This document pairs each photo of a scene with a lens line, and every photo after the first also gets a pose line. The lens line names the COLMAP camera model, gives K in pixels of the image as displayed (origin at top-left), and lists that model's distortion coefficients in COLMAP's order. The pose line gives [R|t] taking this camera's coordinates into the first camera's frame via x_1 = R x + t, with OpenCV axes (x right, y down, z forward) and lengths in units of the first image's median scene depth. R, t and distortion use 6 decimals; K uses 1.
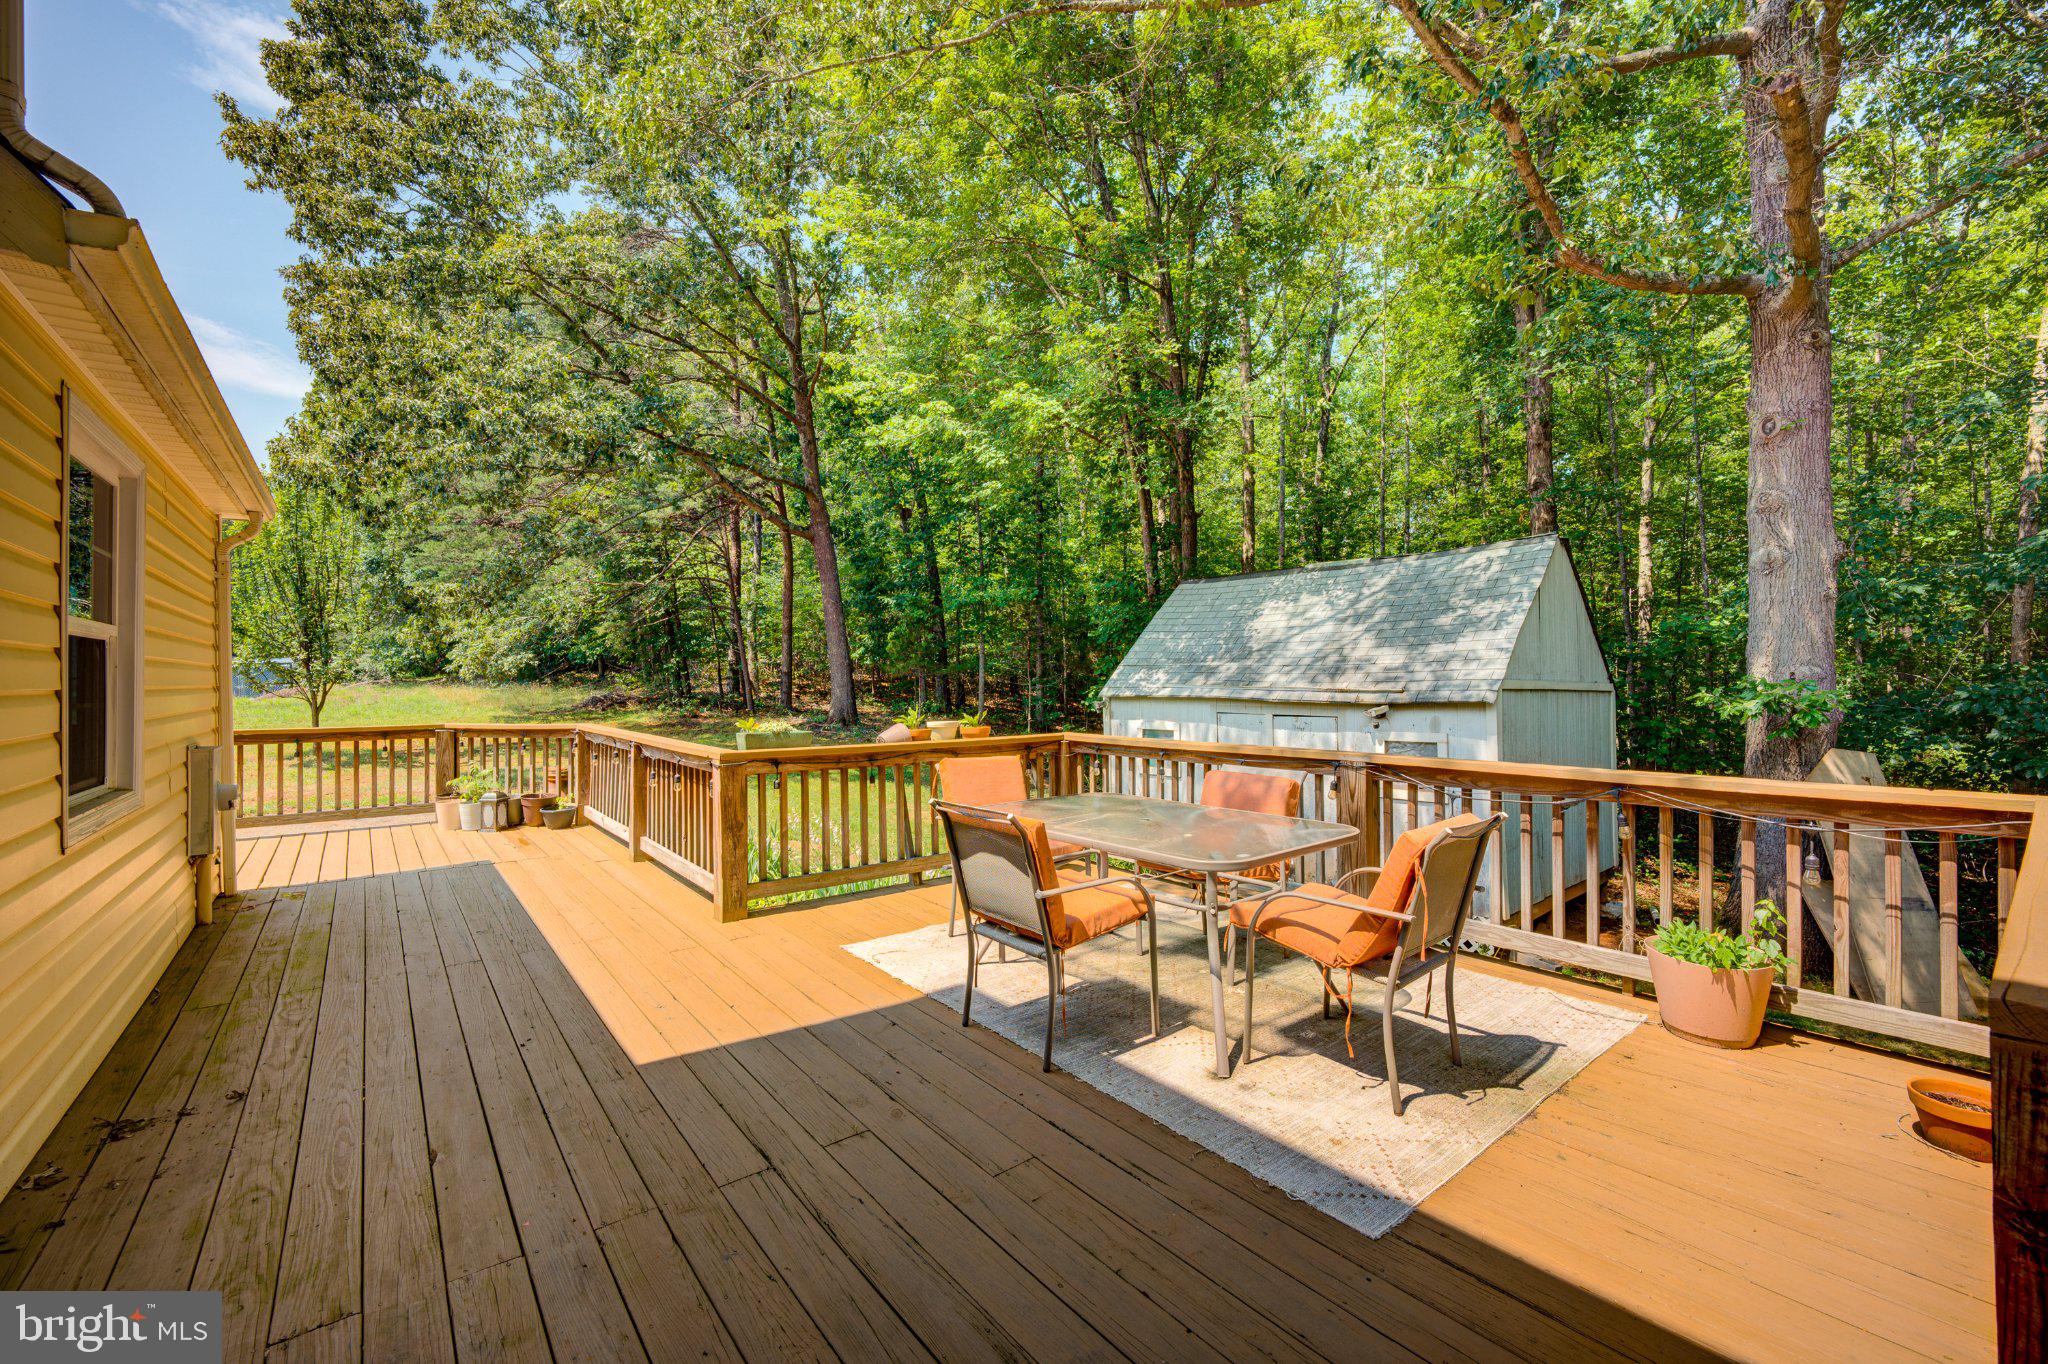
lens RADIAL K [[828.9, 0, 1028.7], [0, 828.9, 677.7], [0, 0, 1]] dist [-0.010713, 0.000451]
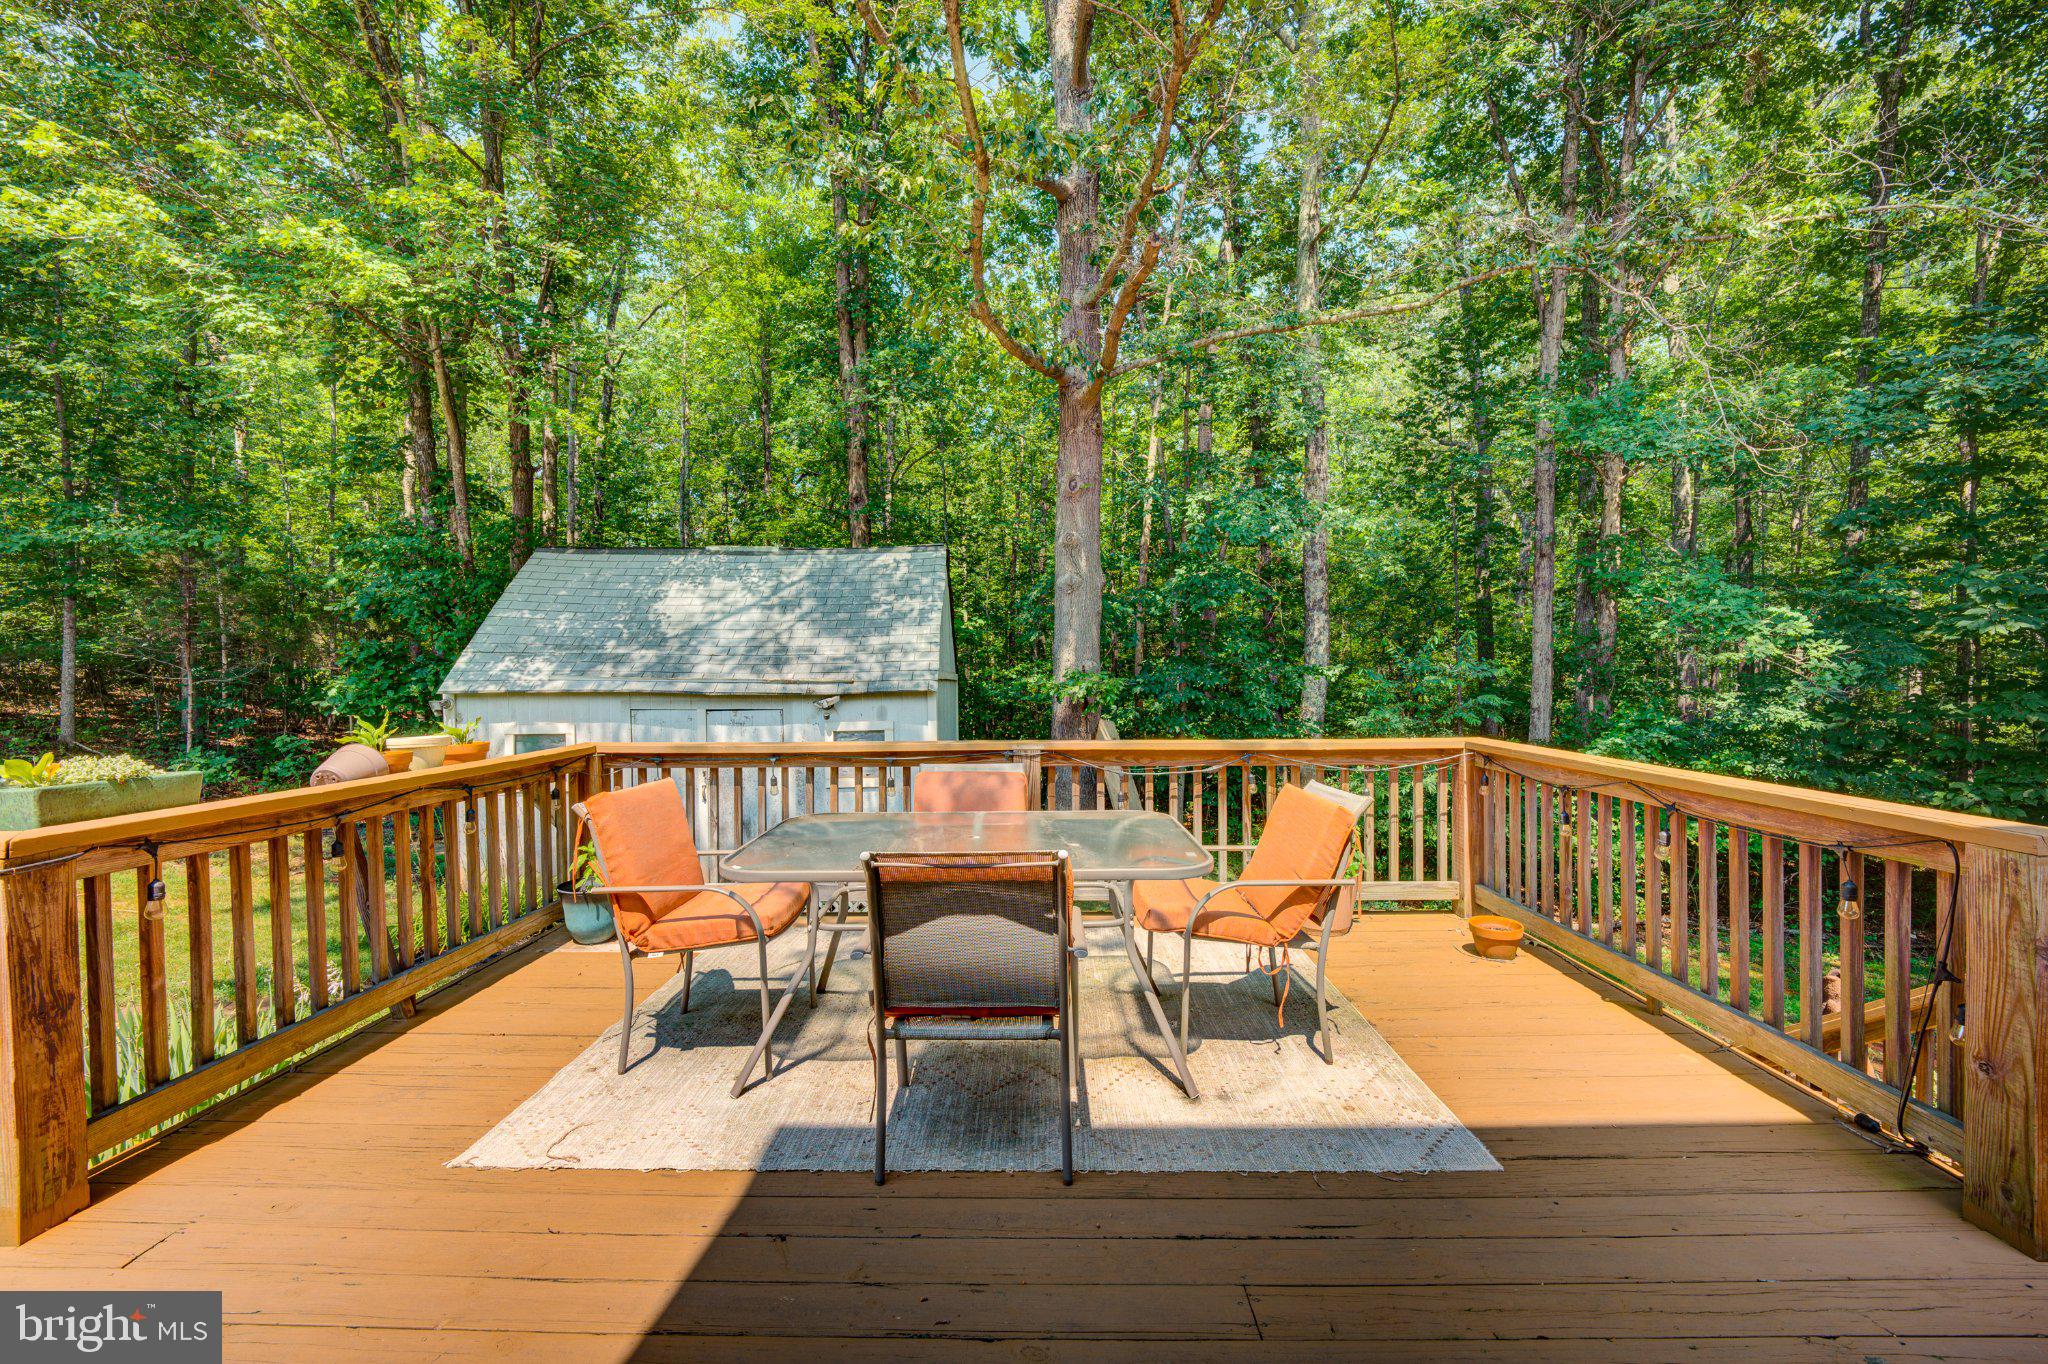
lens RADIAL K [[824.4, 0, 1032.9], [0, 824.4, 672.8], [0, 0, 1]] dist [-0.006450, 0.000752]
pose [[0.635185, -0.002301, 0.772356, -0.191599], [-0.000673, 0.999994, 0.003533, 0.002286], [-0.772359, -0.002764, 0.635180, 0.181537]]
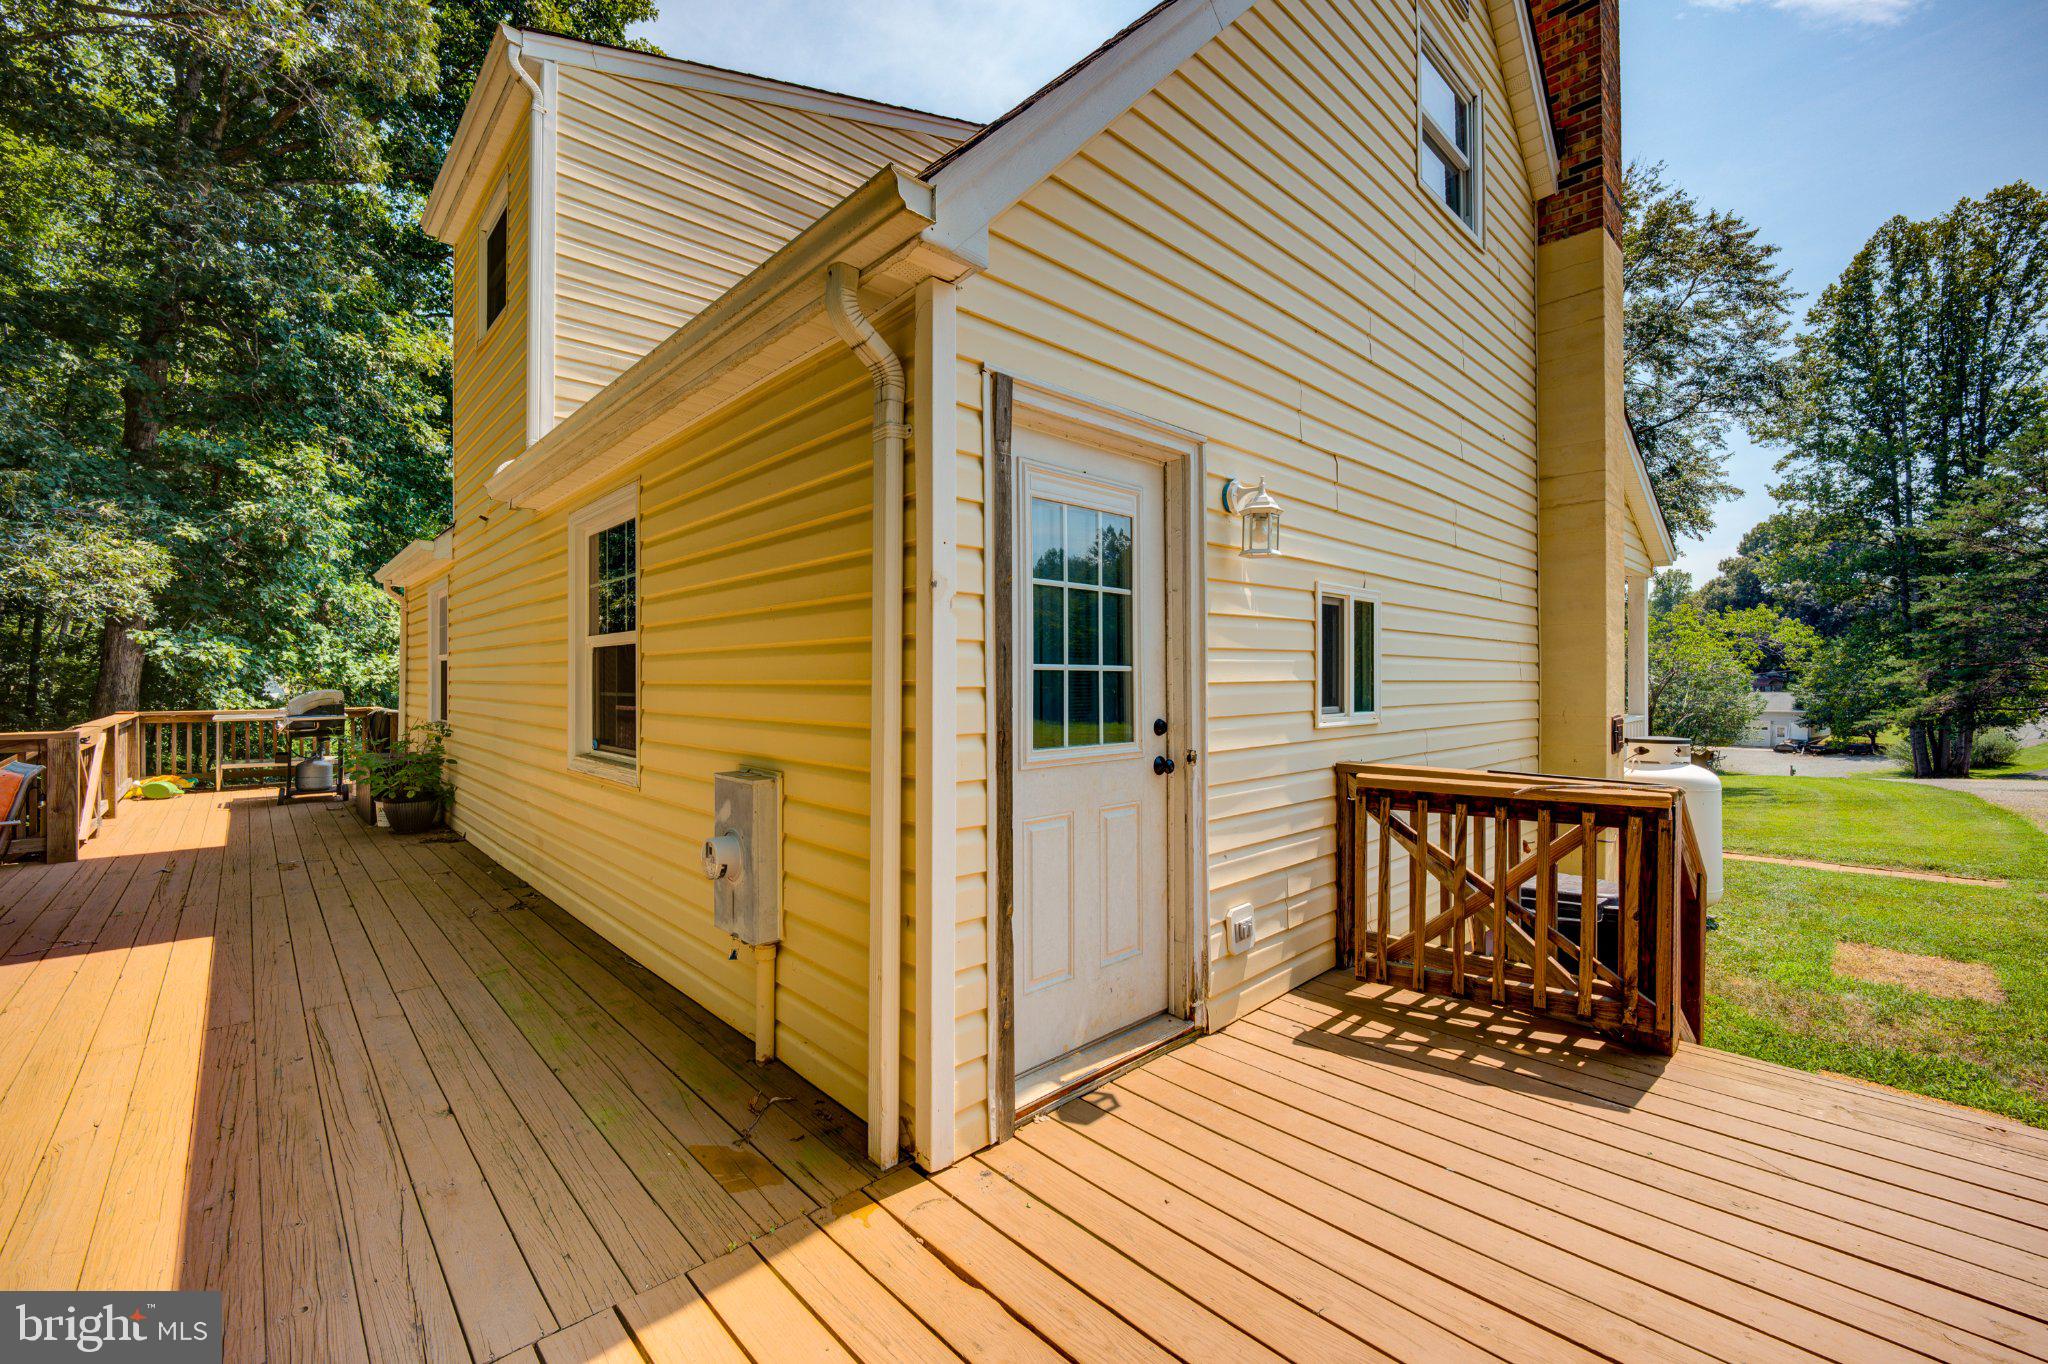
lens RADIAL K [[835.6, 0, 1023.6], [0, 835.6, 678.4], [0, 0, 1]] dist [-0.009216, -0.000344]
pose [[-0.996813, 0.003832, -0.079687, -0.608991], [0.004495, 0.999957, -0.008135, 0.008477], [0.079653, -0.008467, -0.996787, 0.872636]]
